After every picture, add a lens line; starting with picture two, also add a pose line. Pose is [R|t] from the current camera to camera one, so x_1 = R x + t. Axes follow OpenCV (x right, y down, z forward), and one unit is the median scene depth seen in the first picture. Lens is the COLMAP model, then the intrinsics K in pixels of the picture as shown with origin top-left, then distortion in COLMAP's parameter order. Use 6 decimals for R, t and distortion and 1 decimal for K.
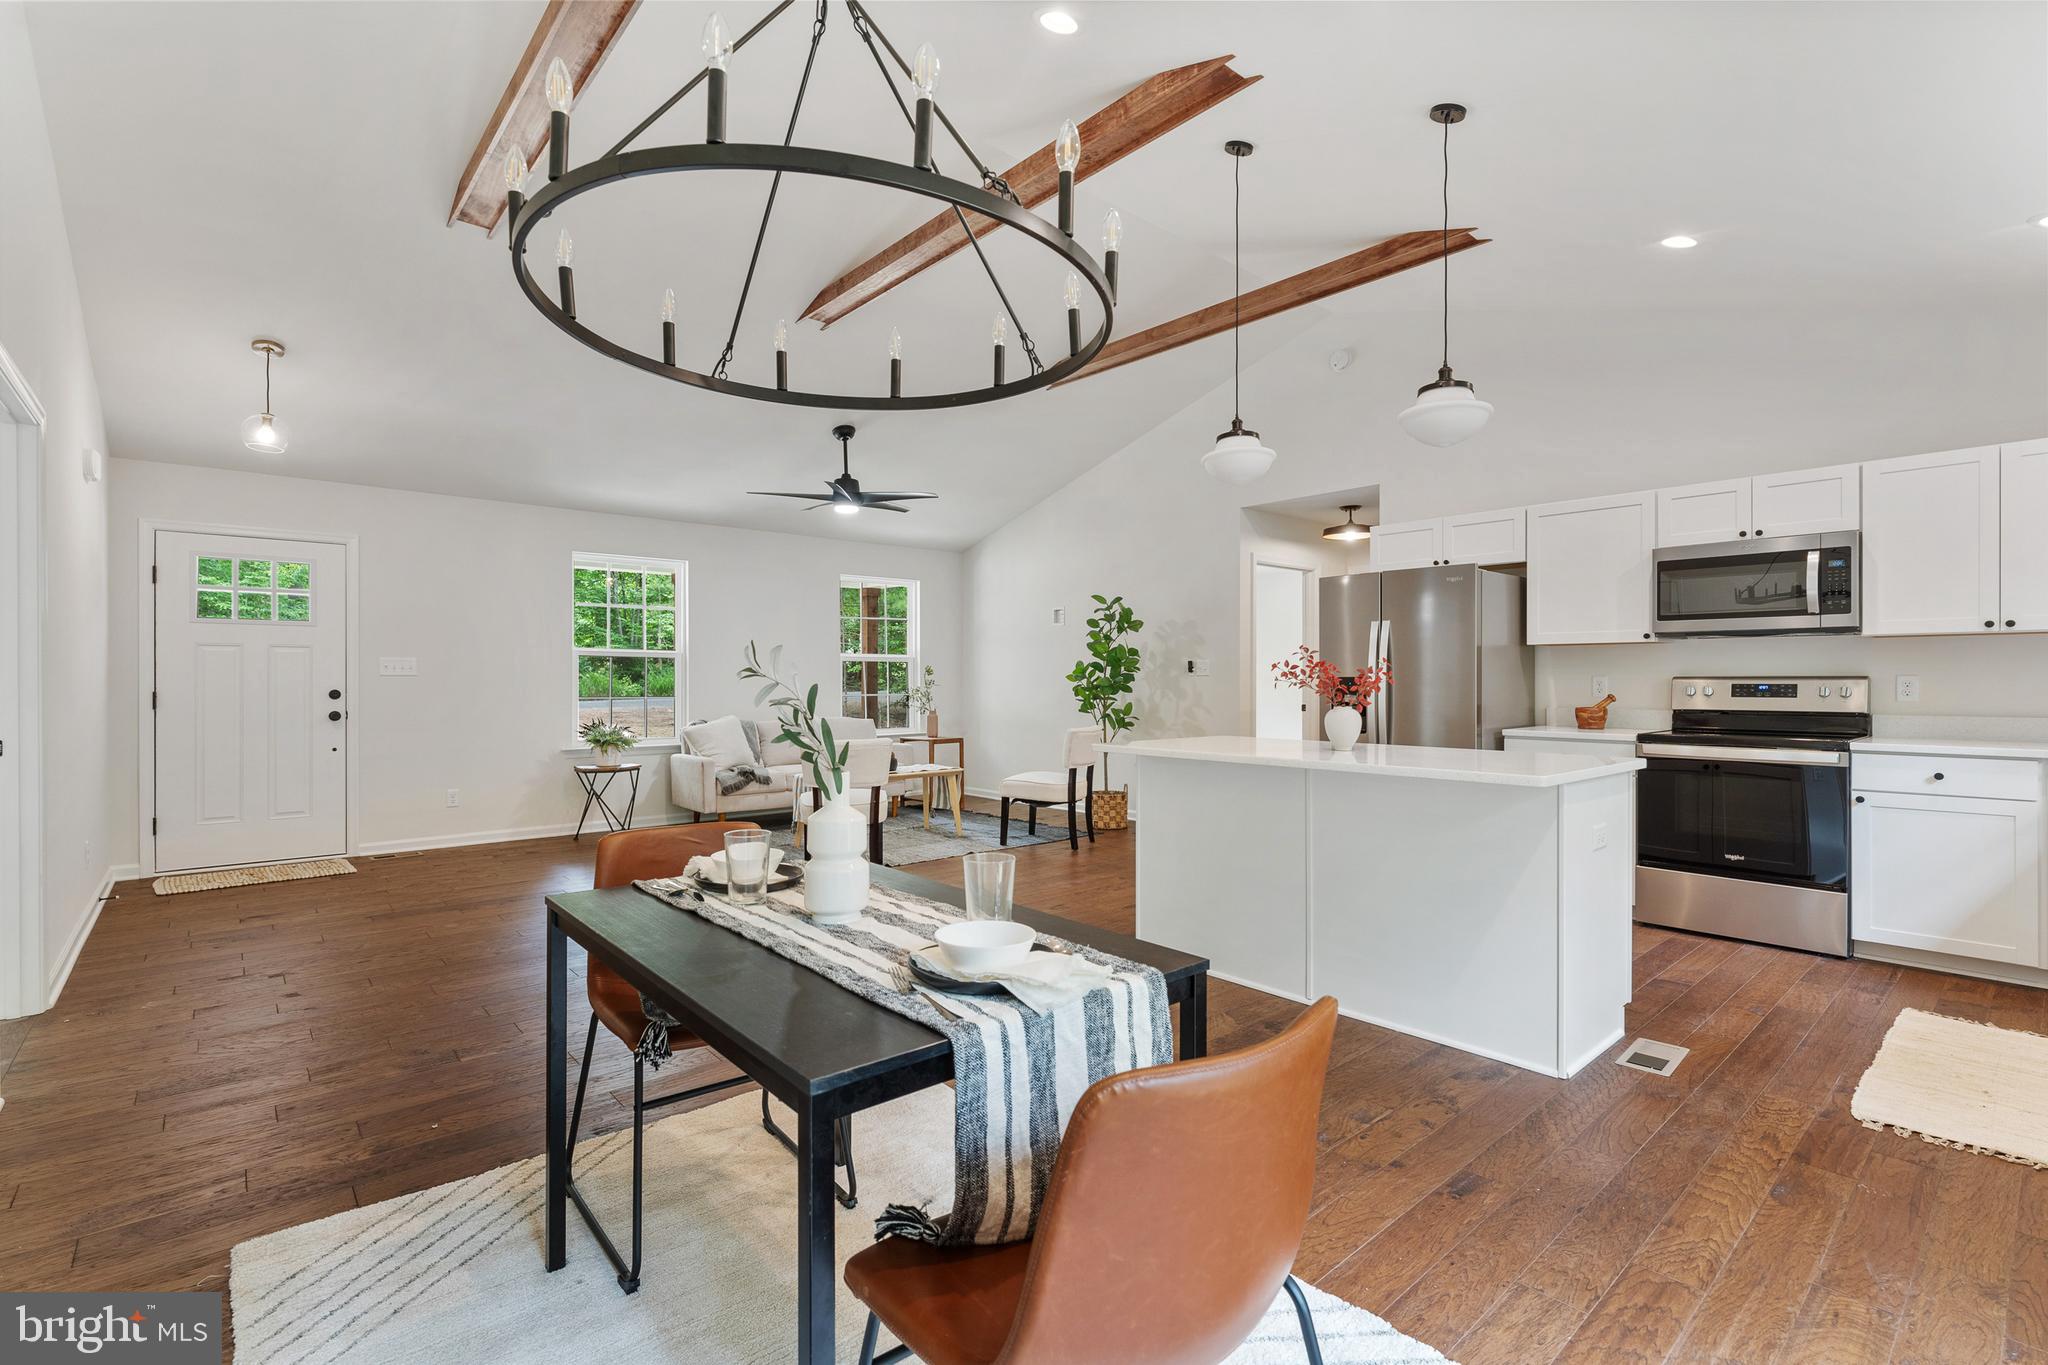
lens RADIAL K [[941.1, 0, 1038.0], [0, 941.1, 673.4], [0, 0, 1]] dist [-0.000235, -0.000142]
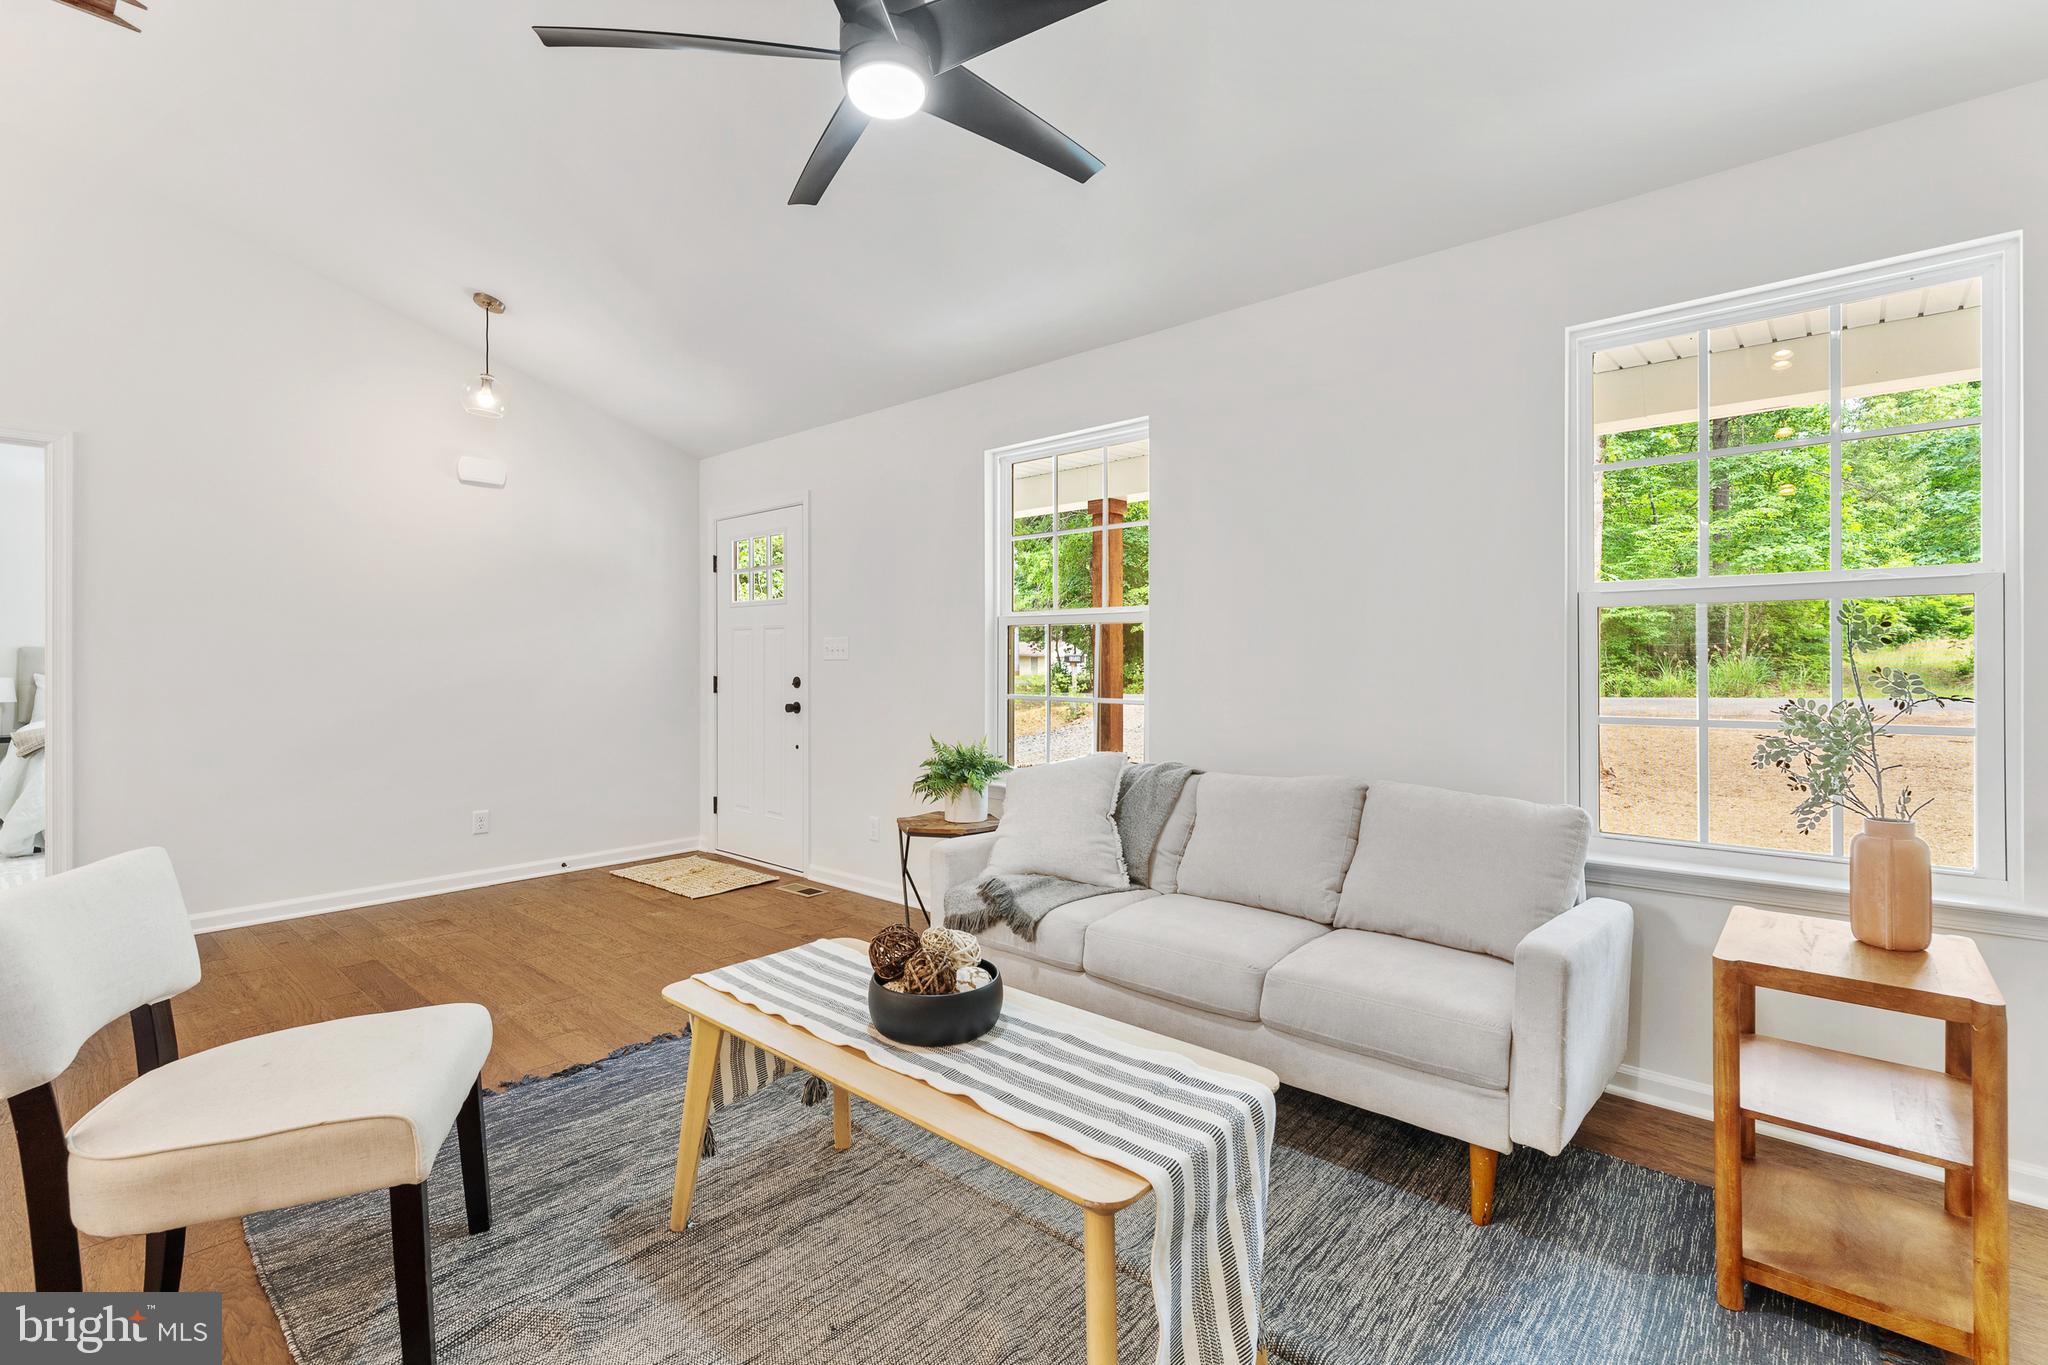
lens RADIAL K [[904.6, 0, 1048.0], [0, 904.6, 662.3], [0, 0, 1]] dist [0.002287, 0.000041]
pose [[0.125958, -0.000915, -0.992035, 0.083603], [0.006841, 0.999977, -0.000054, 0.005063], [0.992012, -0.006780, 0.125962, 0.981285]]
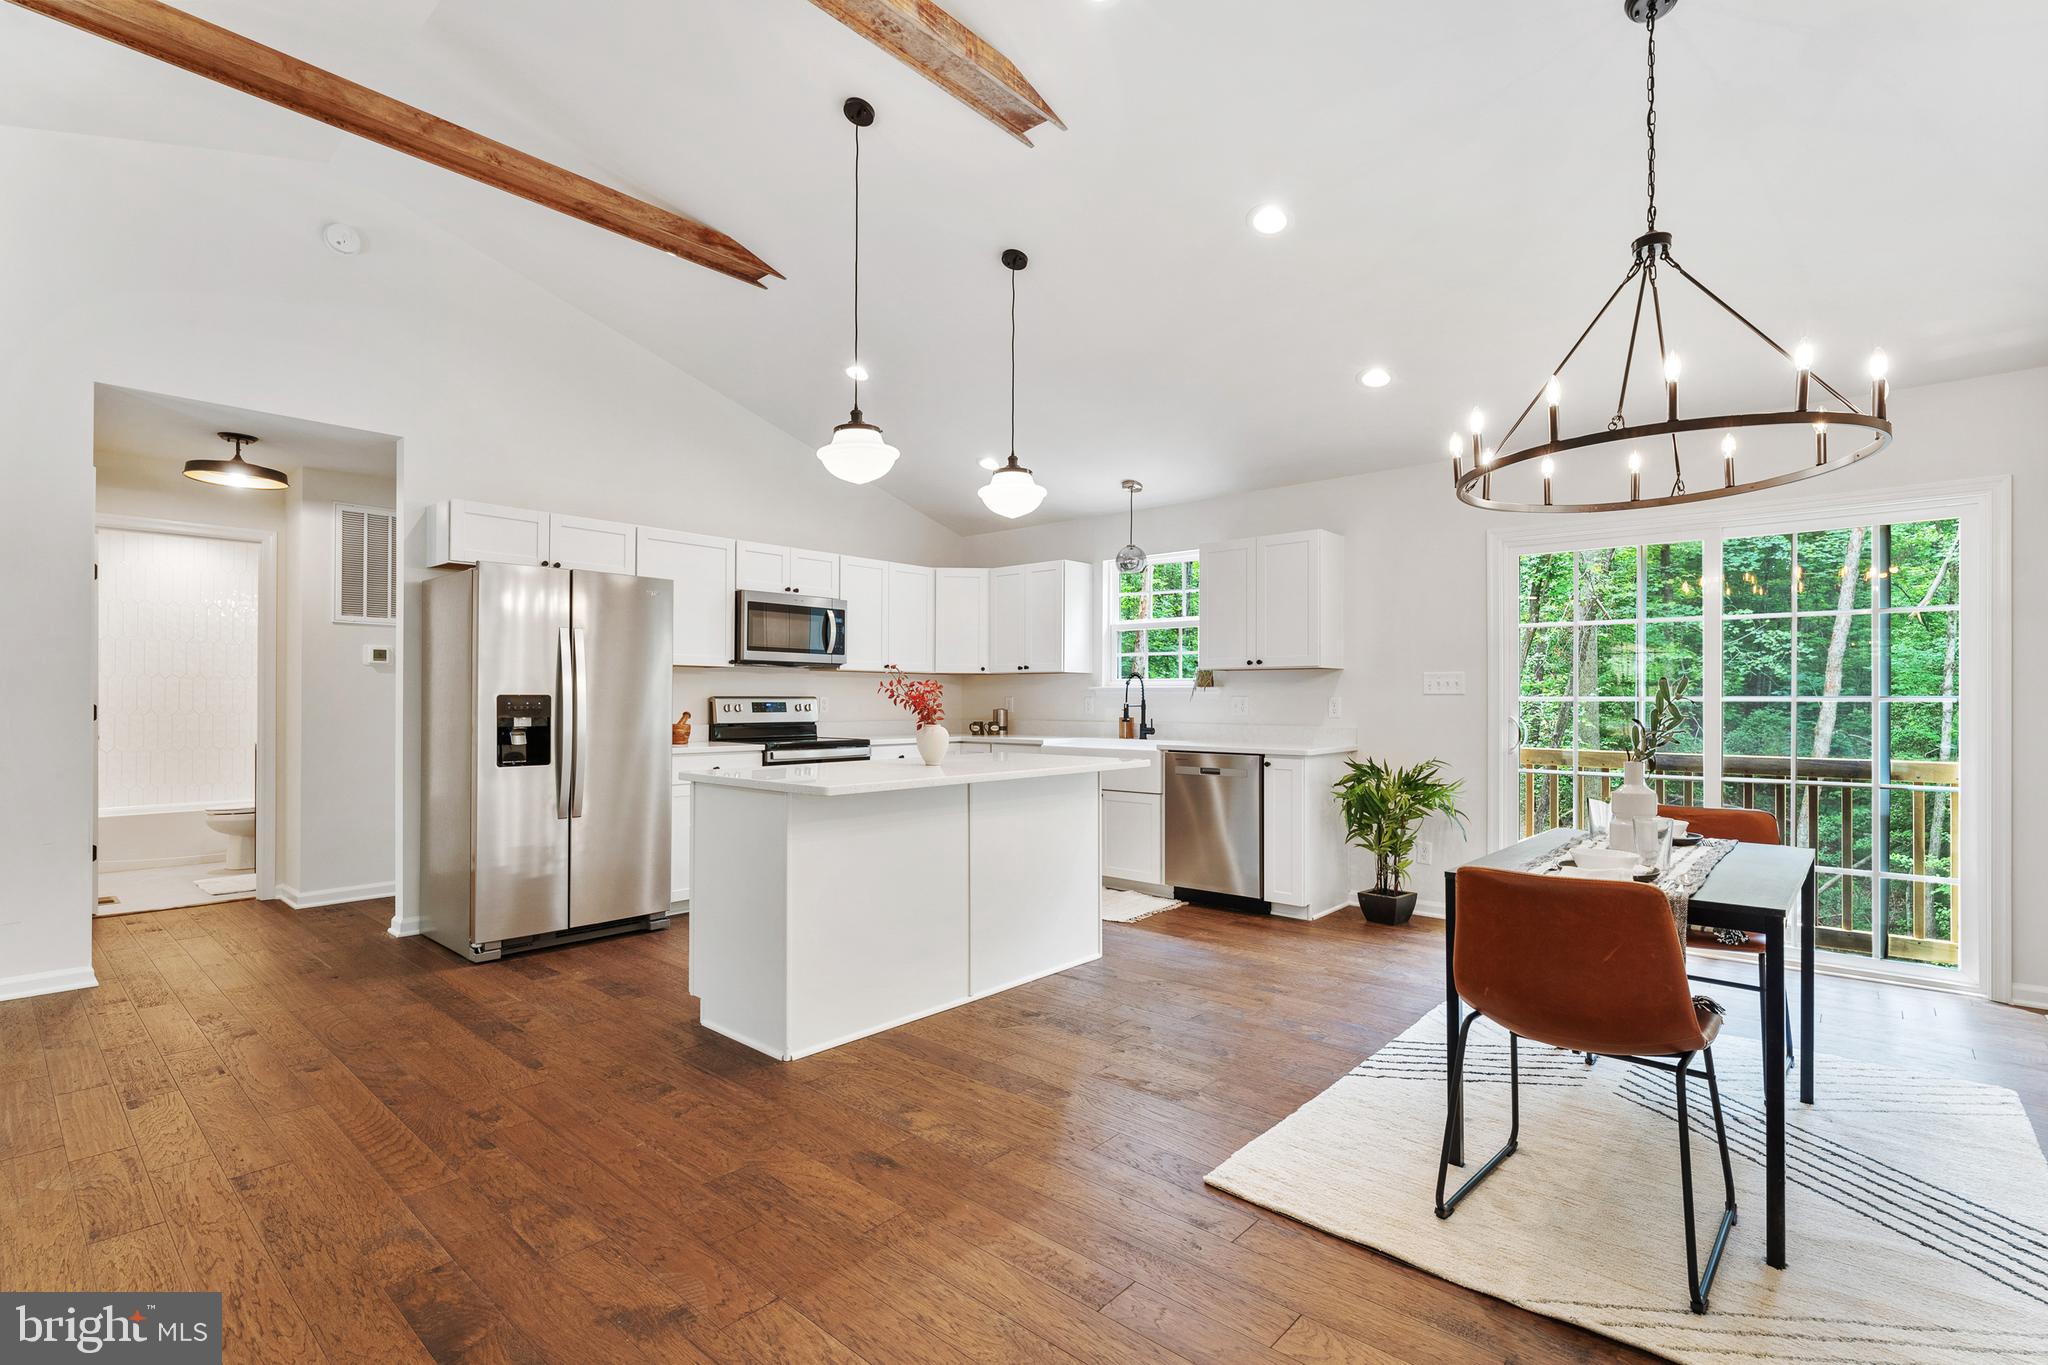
lens RADIAL K [[941.1, 0, 1017.7], [0, 941.1, 693.5], [0, 0, 1]] dist [-0.000235, -0.000142]
pose [[-0.115368, 0.006035, 0.993304, -0.391206], [-0.009974, 0.999924, -0.007234, 0.003497], [-0.993273, -0.010742, -0.115299, 0.531771]]
